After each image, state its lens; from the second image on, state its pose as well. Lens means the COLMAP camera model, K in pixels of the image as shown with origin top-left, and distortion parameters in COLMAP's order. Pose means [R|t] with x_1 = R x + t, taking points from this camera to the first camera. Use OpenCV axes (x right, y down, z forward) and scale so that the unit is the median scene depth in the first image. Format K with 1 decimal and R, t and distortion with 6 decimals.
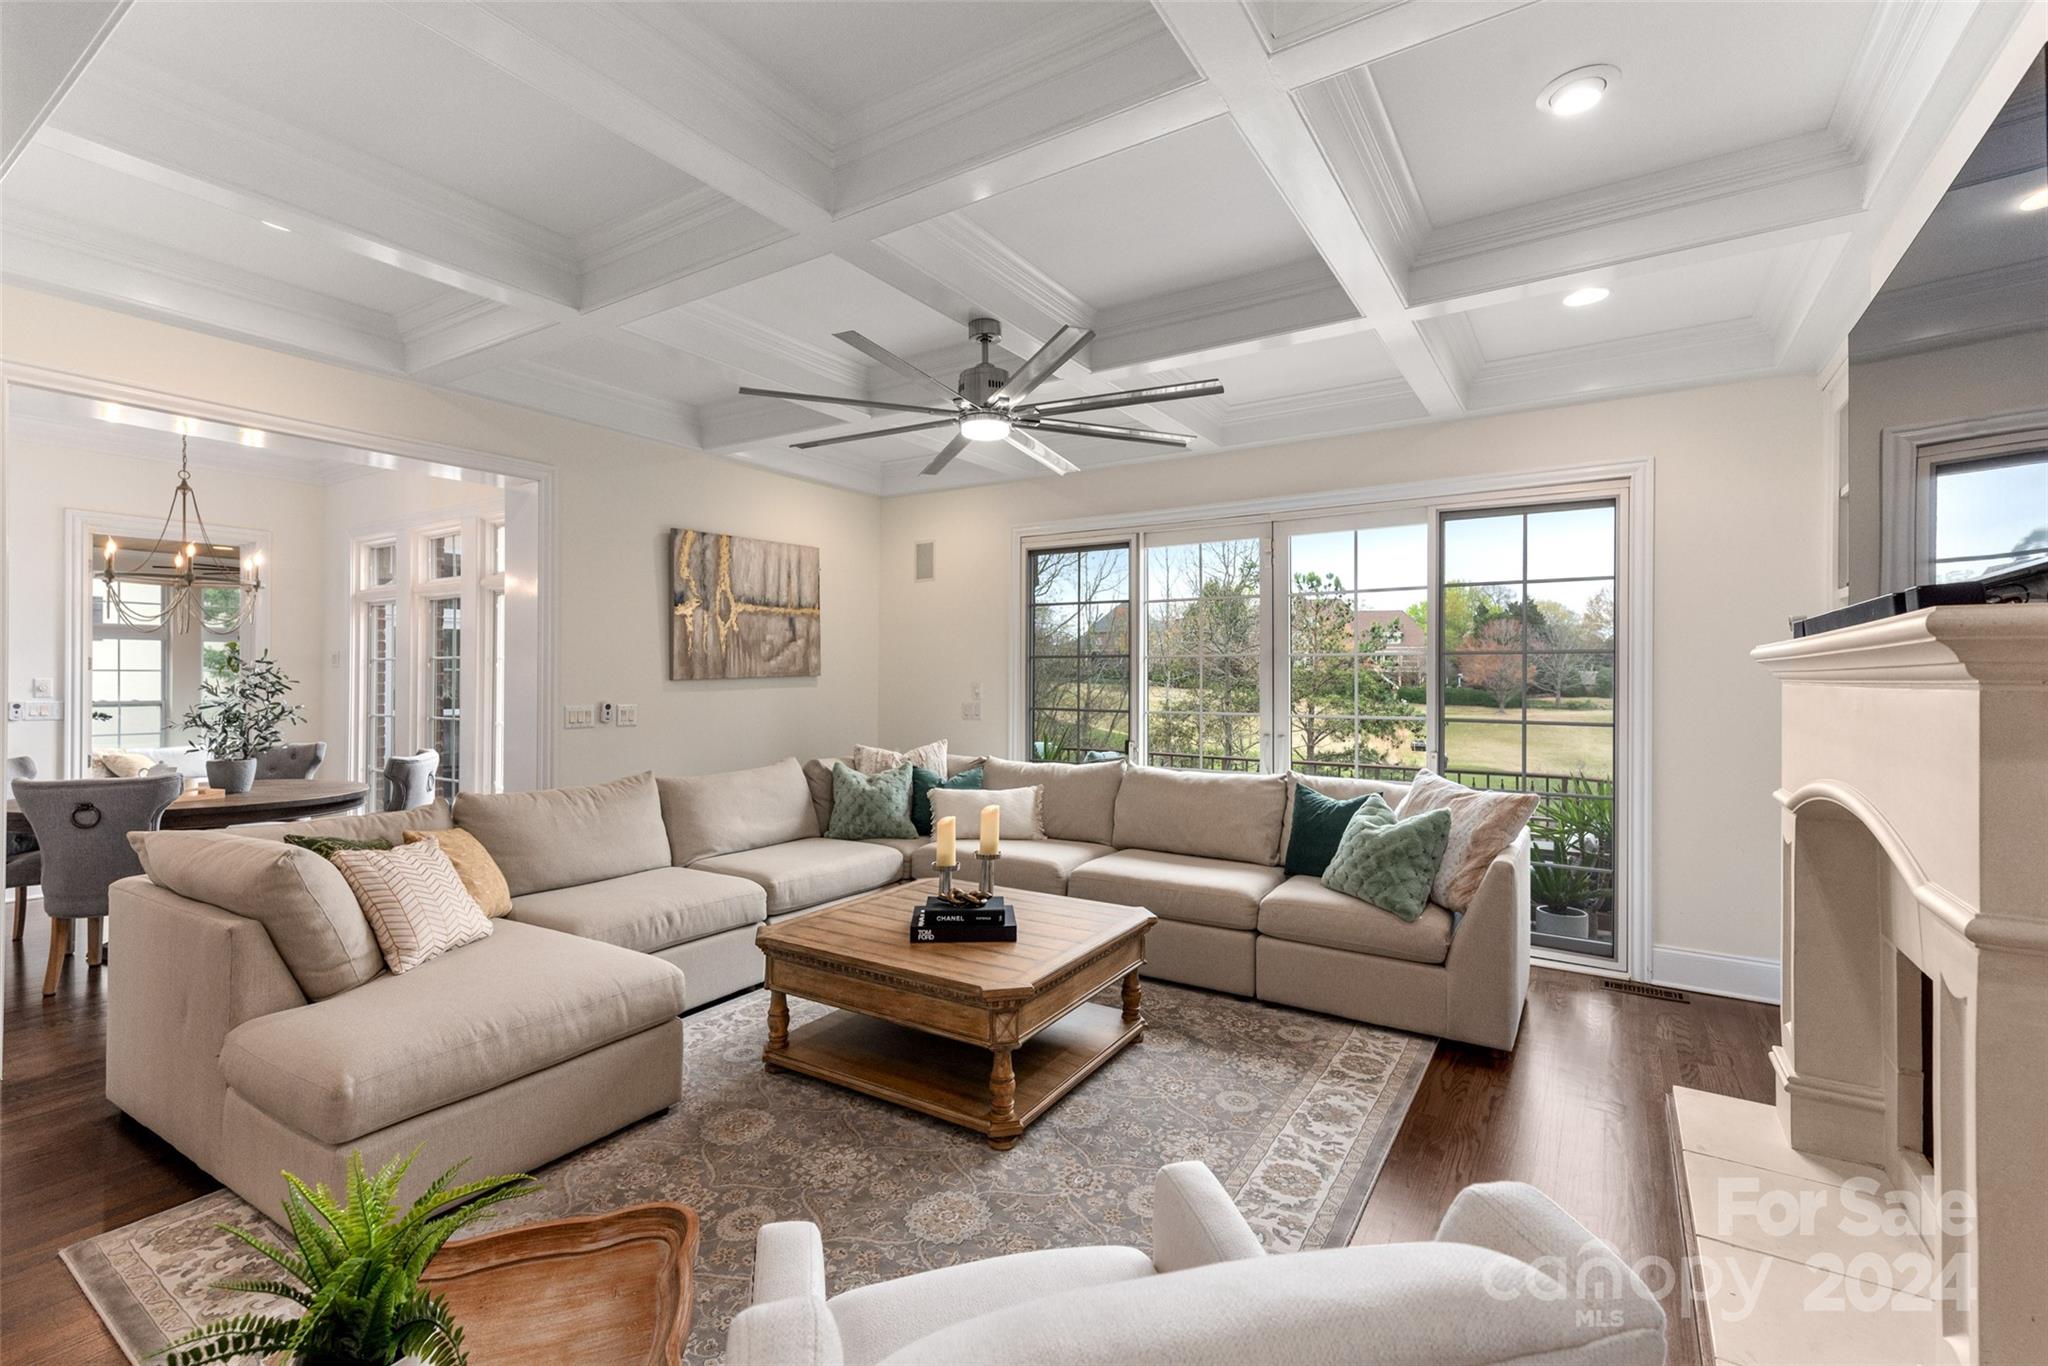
lens RADIAL K [[895.4, 0, 1024.0], [0, 895.4, 684.0], [0, 0, 1]] dist [0.005570, 0.000436]
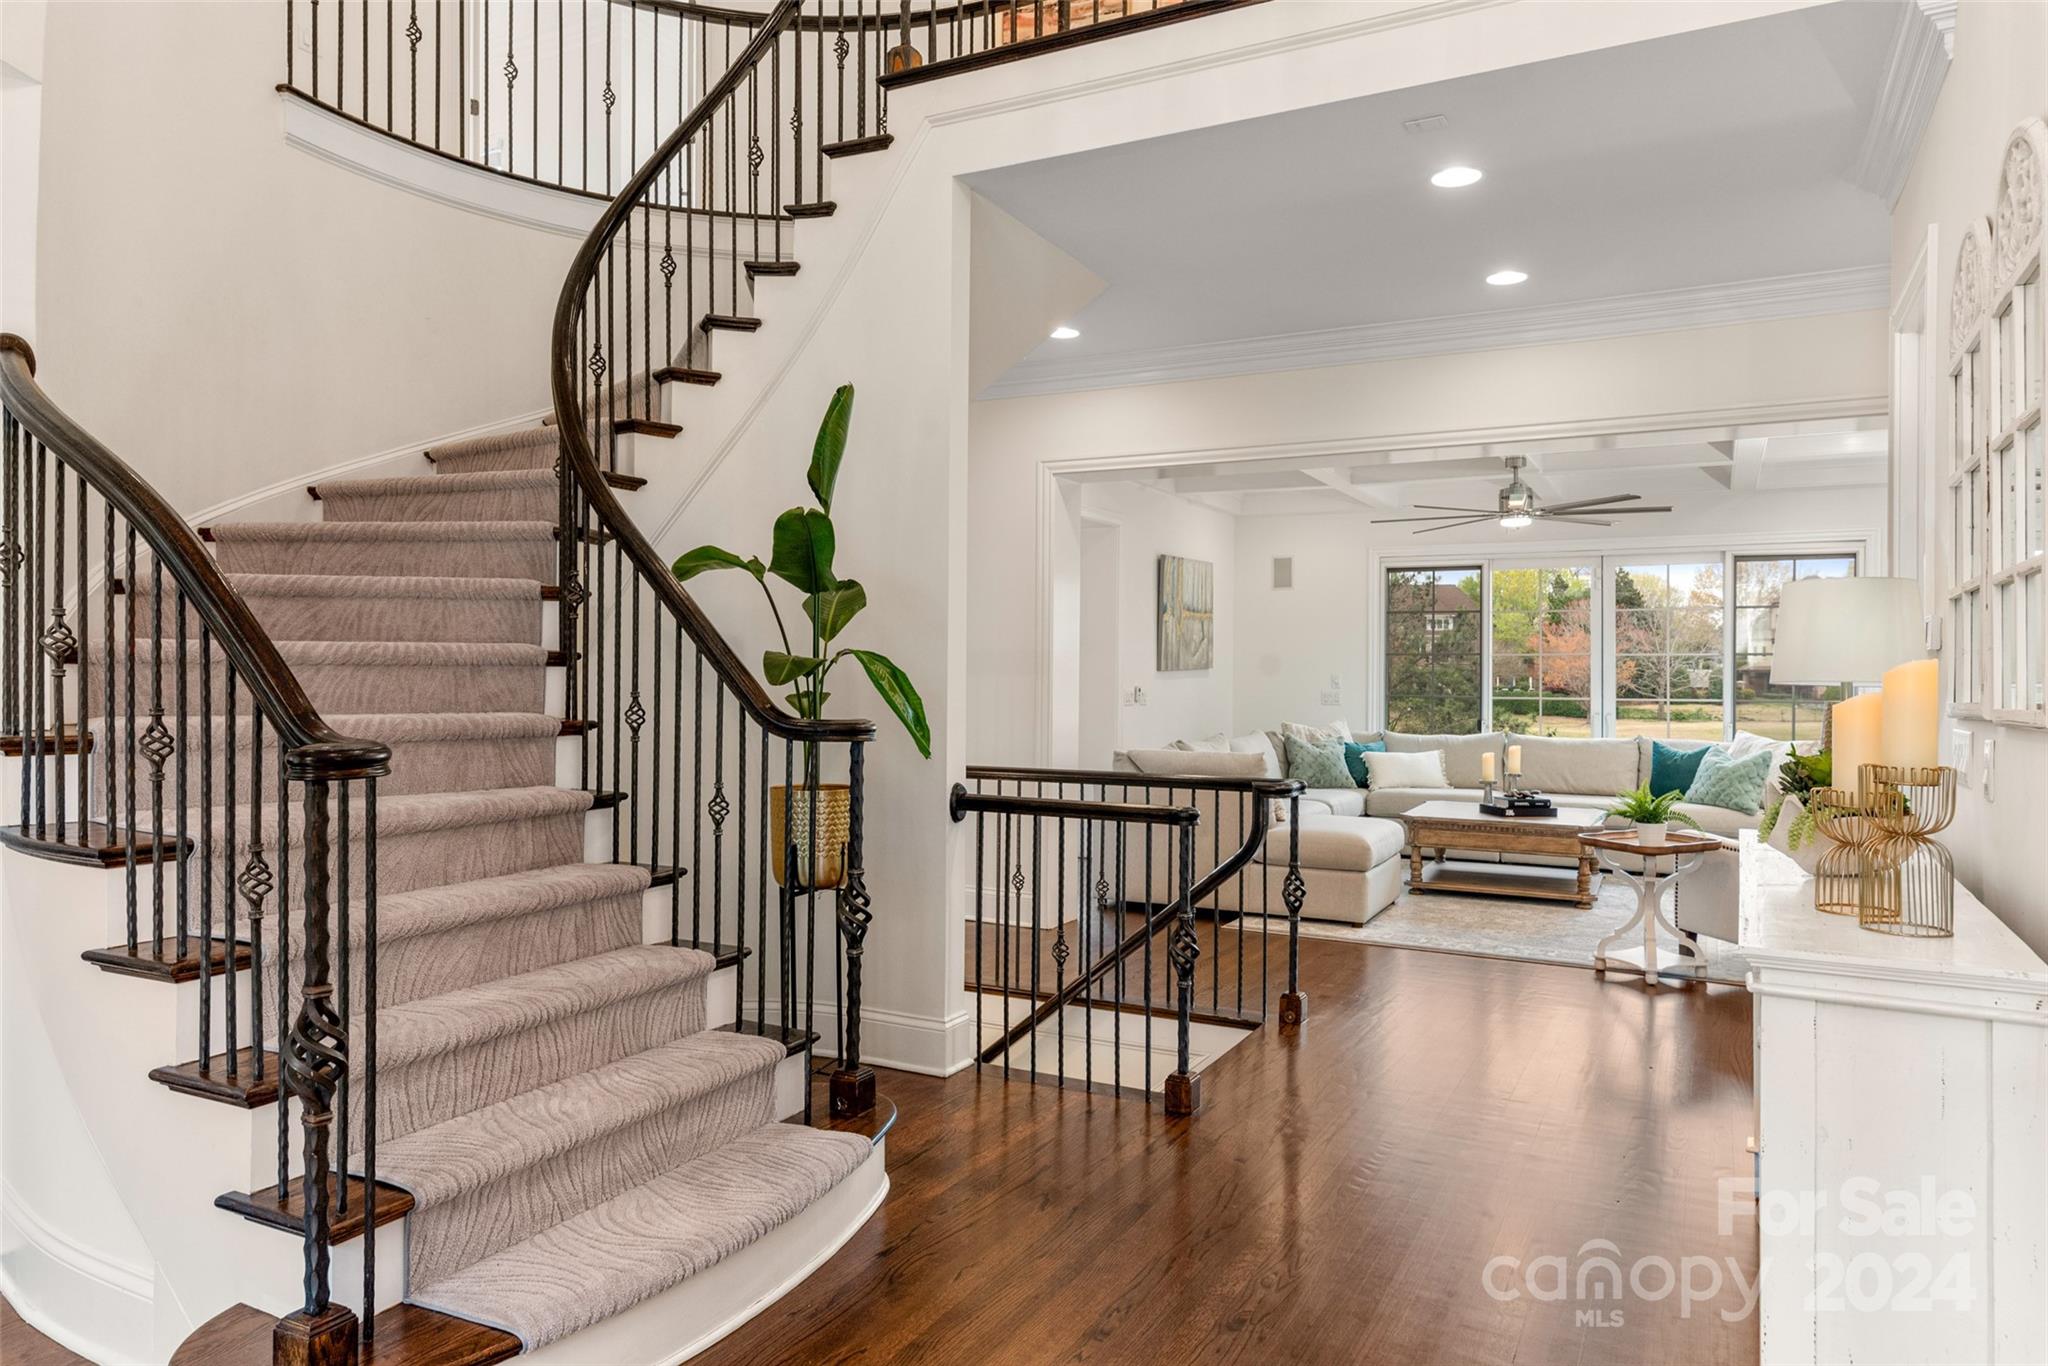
lens RADIAL K [[1291.3, 0, 1024.5], [0, 1291.3, 677.3], [0, 0, 1]] dist [0.001292, -0.001261]
pose [[0.996501, 0.003996, 0.083485, -0.733091], [-0.003515, 0.999976, -0.005916, 0.016701], [-0.083506, 0.005601, 0.996491, -0.842201]]
